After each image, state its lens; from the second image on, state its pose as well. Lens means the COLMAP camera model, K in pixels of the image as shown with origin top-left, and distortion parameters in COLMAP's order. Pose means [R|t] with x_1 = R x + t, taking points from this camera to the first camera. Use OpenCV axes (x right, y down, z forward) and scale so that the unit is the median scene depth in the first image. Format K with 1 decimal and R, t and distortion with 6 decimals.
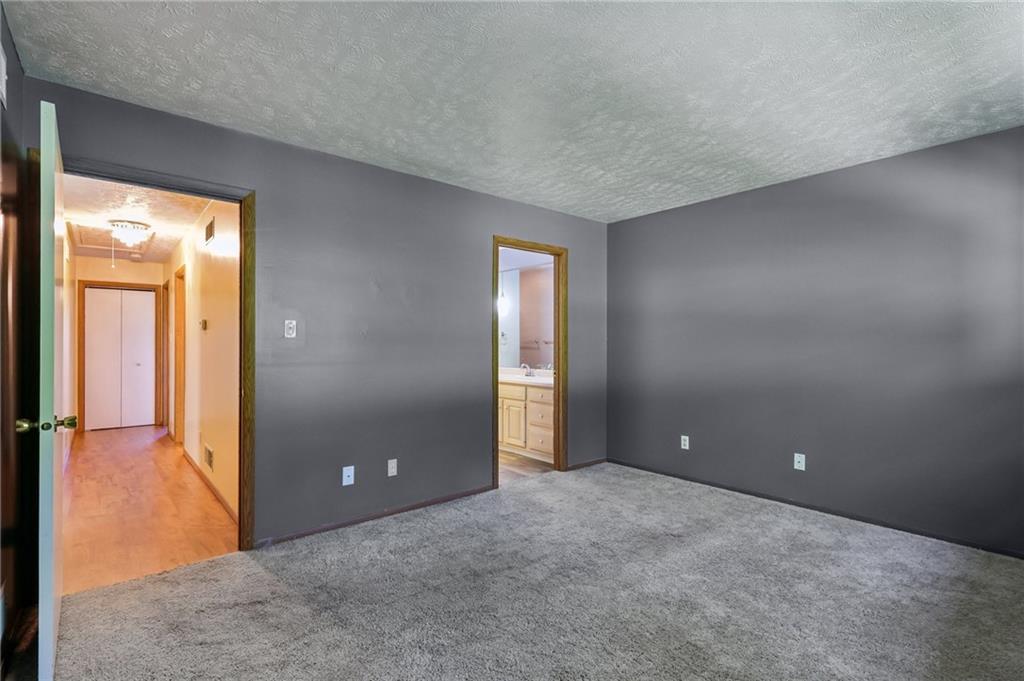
lens RADIAL K [[490.1, 0, 502.8], [0, 490.1, 340.7], [0, 0, 1]] dist [0.002424, -0.002149]
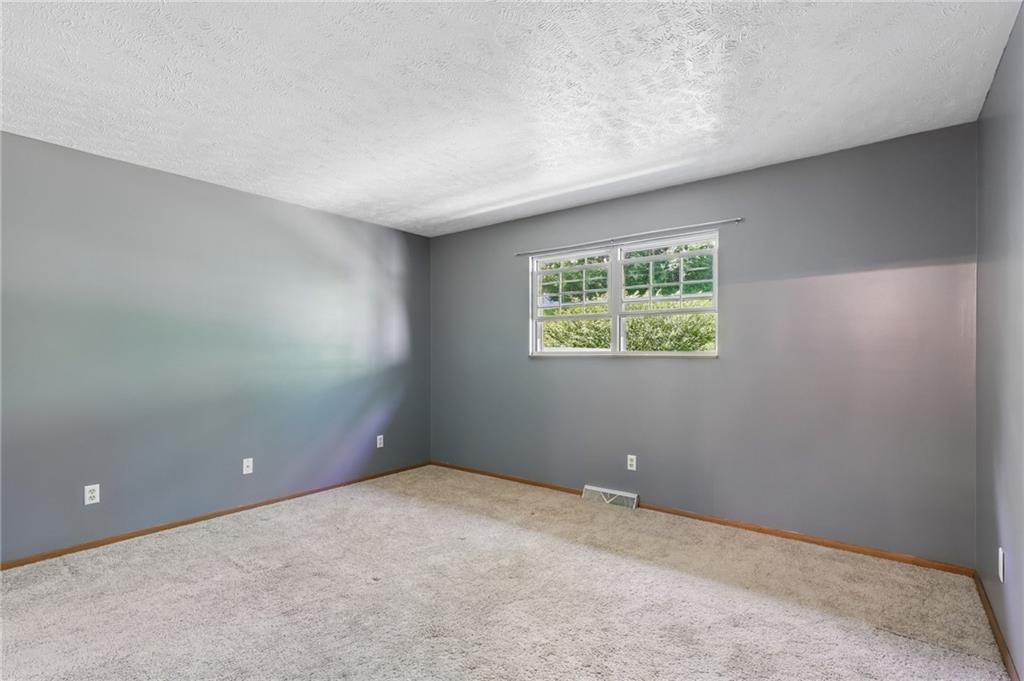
lens RADIAL K [[490.1, 0, 506.1], [0, 490.1, 340.6], [0, 0, 1]] dist [0.002424, -0.002149]
pose [[-0.225917, 0.027587, 0.973756, -0.624997], [0.001577, 0.999608, -0.027954, 0.016053], [-0.974145, -0.004779, -0.225872, 0.832746]]
